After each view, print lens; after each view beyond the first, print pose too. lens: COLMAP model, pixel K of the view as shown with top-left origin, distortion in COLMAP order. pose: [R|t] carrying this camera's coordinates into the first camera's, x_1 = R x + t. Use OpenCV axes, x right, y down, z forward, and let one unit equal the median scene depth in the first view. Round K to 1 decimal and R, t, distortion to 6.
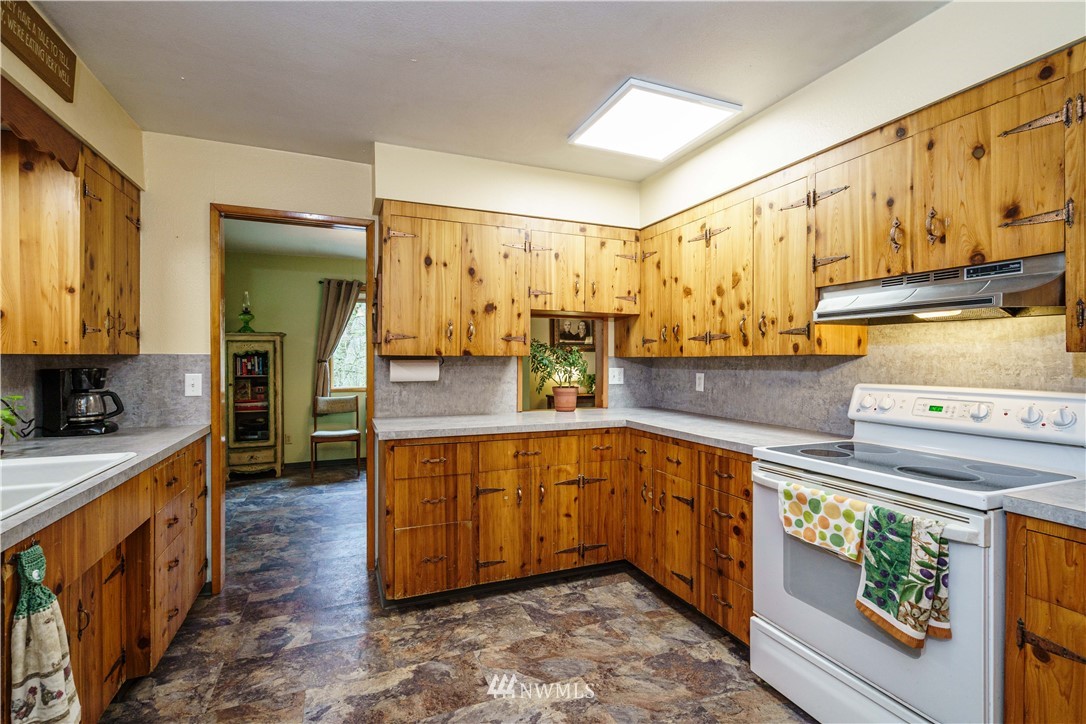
lens RADIAL K [[491.2, 0, 542.7], [0, 491.2, 355.5], [0, 0, 1]] dist [0.002032, 0.000042]
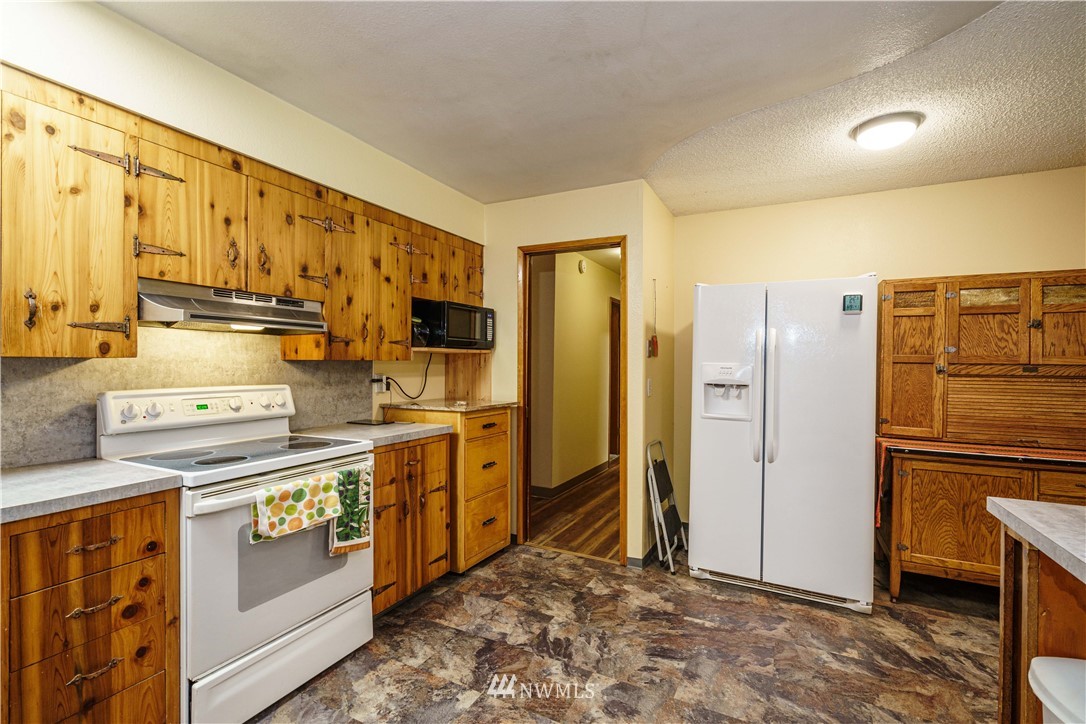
lens RADIAL K [[500.5, 0, 545.1], [0, 500.5, 355.2], [0, 0, 1]] dist [0.000515, -0.000012]
pose [[-0.656174, 0.010147, 0.754541, -0.670740], [-0.011392, 0.999662, -0.023351, 0.007488], [-0.754523, -0.023918, -0.655837, 1.323104]]
